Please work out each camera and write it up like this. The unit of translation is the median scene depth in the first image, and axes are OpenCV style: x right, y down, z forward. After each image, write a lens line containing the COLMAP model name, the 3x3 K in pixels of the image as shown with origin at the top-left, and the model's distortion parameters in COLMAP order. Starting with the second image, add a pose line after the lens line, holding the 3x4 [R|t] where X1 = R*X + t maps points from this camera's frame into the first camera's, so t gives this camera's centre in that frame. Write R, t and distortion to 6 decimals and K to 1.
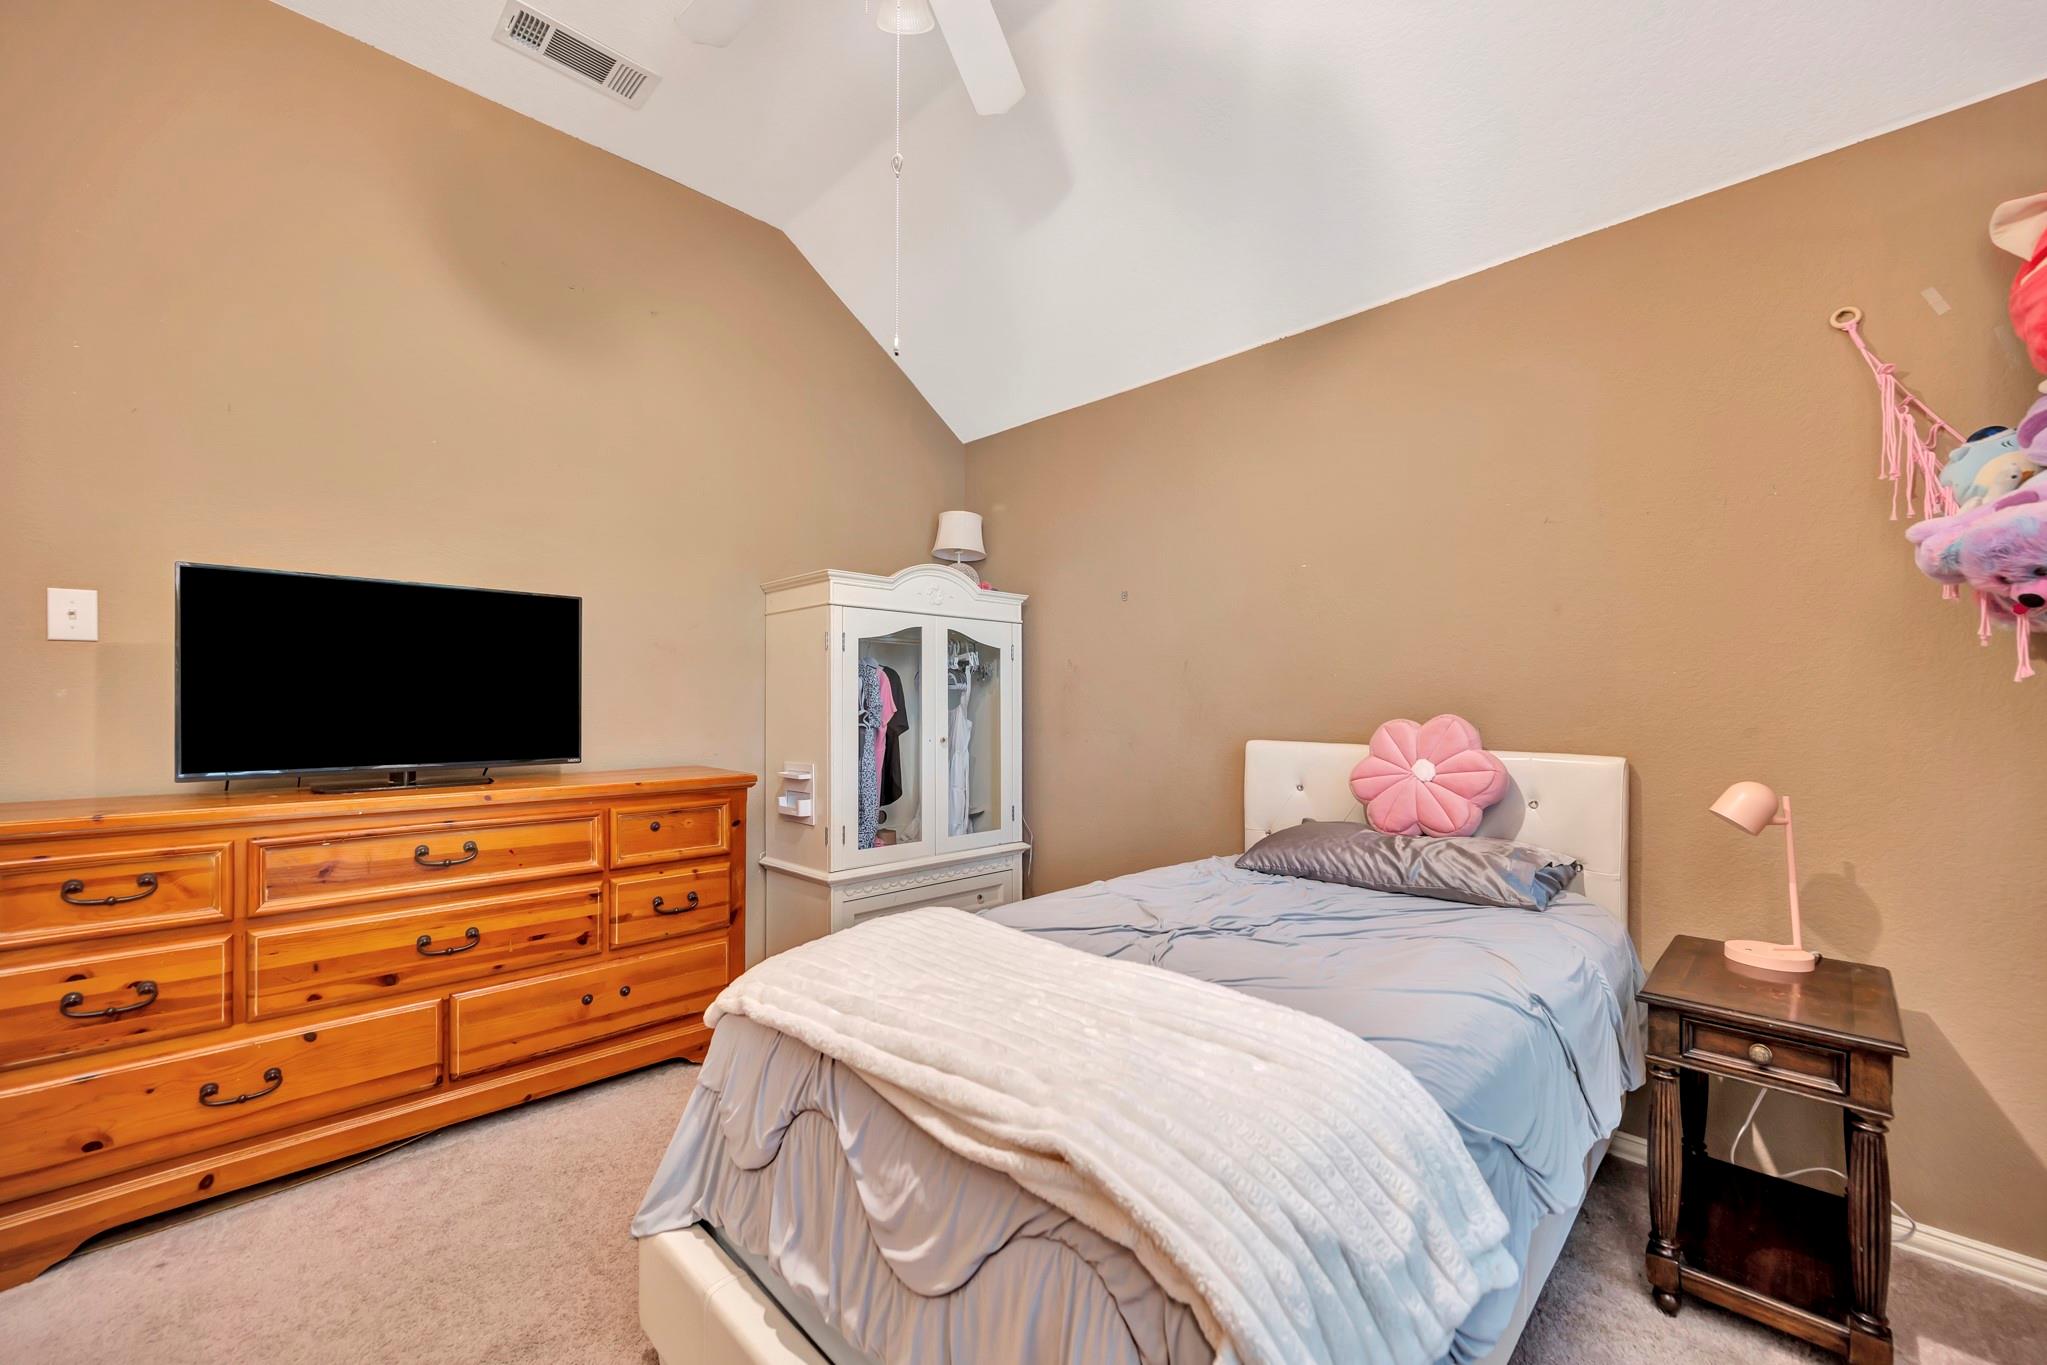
lens RADIAL K [[806.8, 0, 1023.5], [0, 806.8, 682.5], [0, 0, 1]] dist [0.000568, 0.000009]
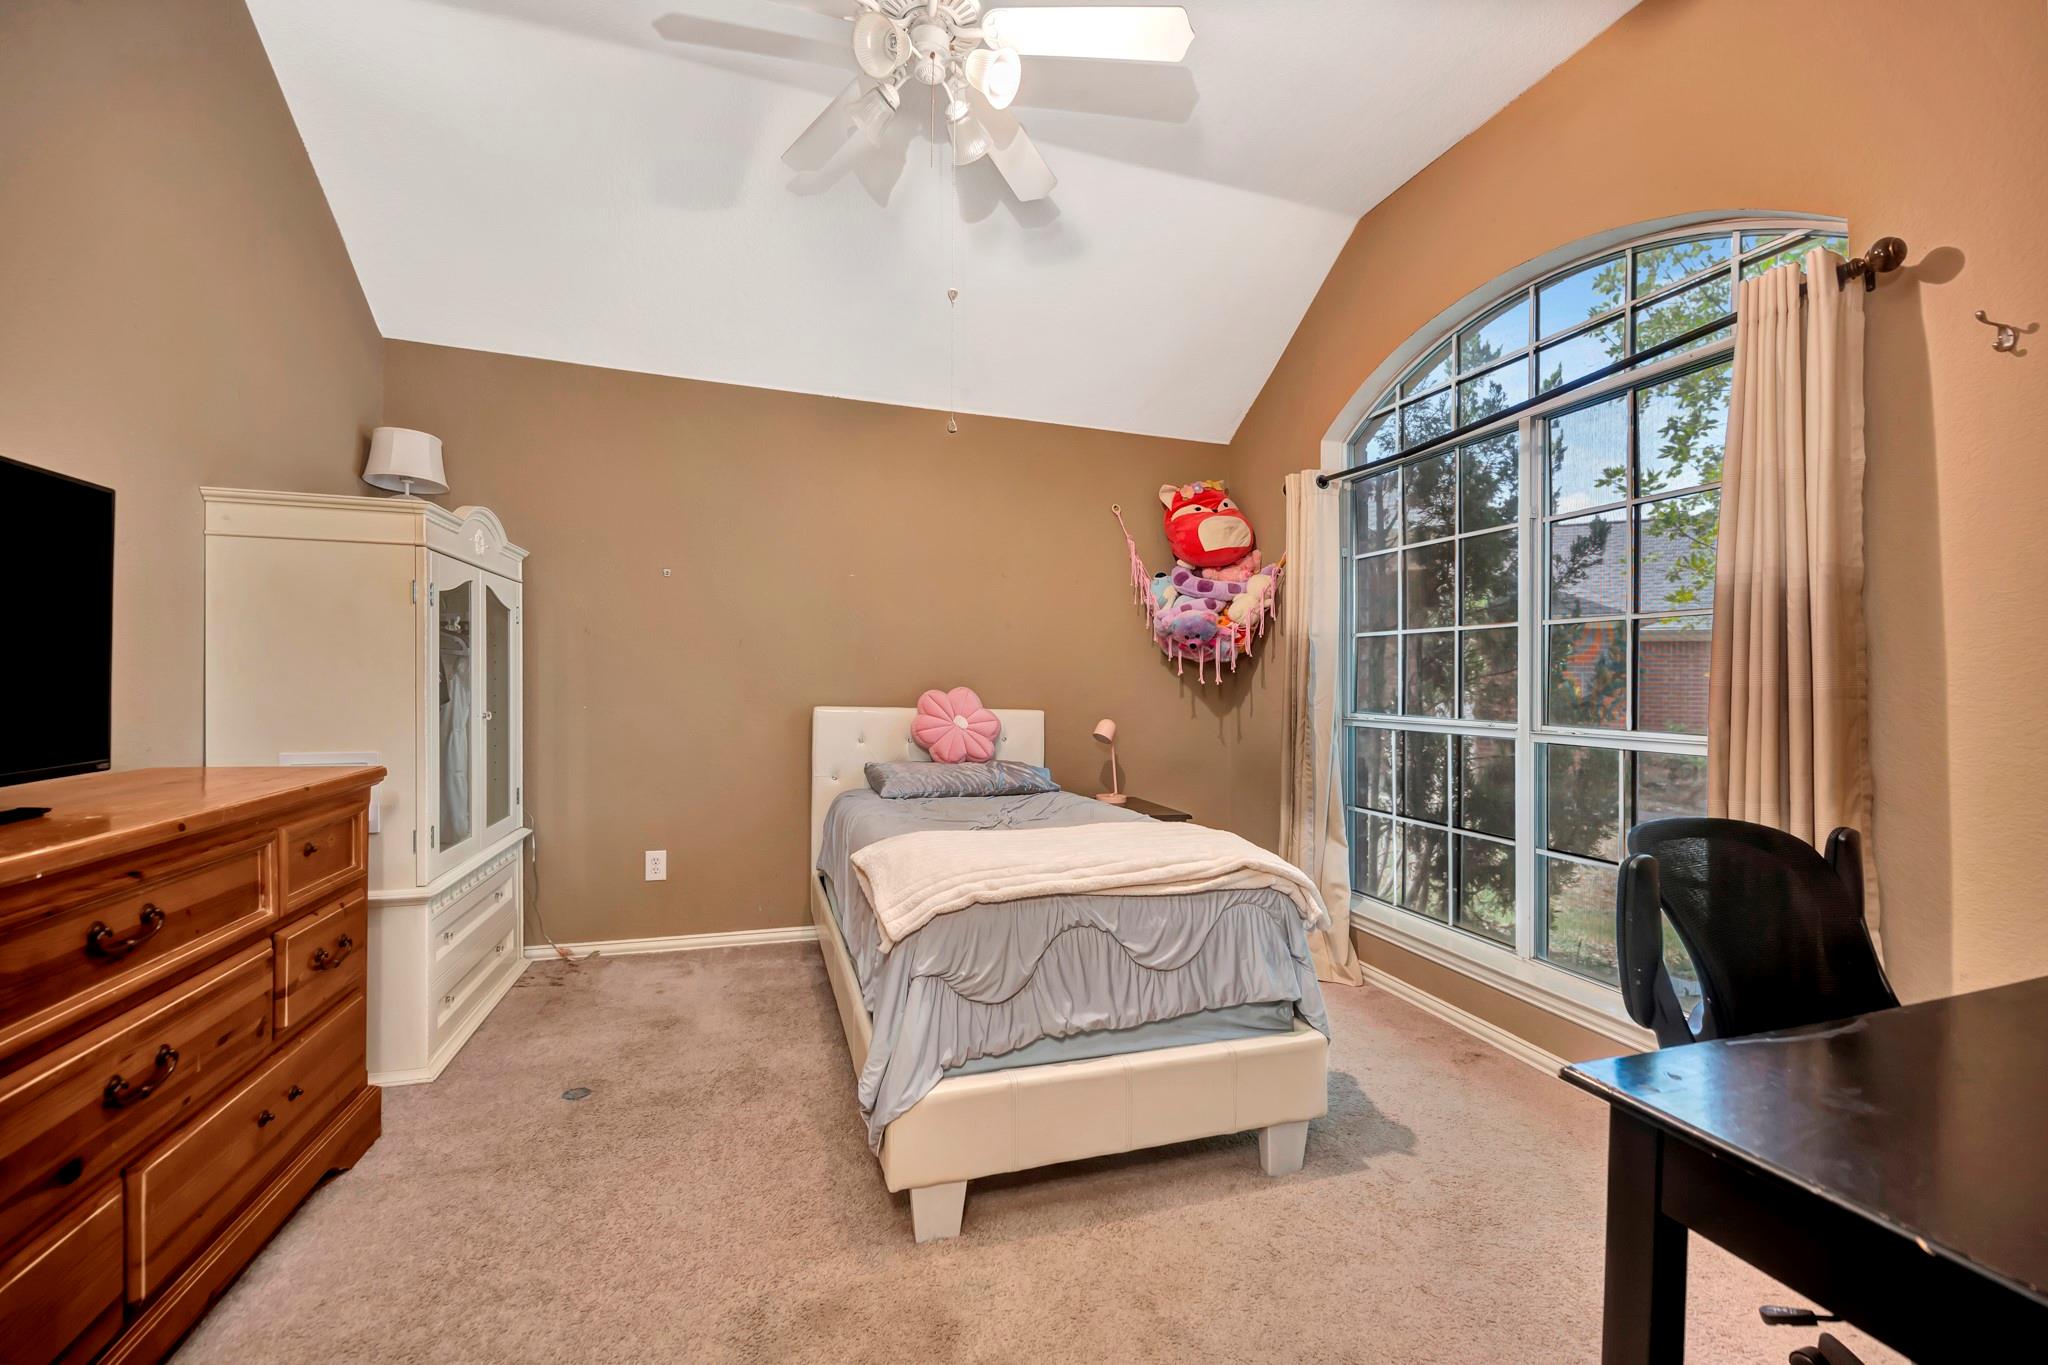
lens RADIAL K [[797.0, 0, 1024.0], [0, 797.0, 682.5], [0, 0, 1]] dist [-0.040479, 0.000006]
pose [[0.449244, 0.005171, 0.893394, -0.790320], [-0.039604, 0.999116, 0.014132, 0.003127], [-0.892531, -0.041731, 0.449051, 0.173515]]
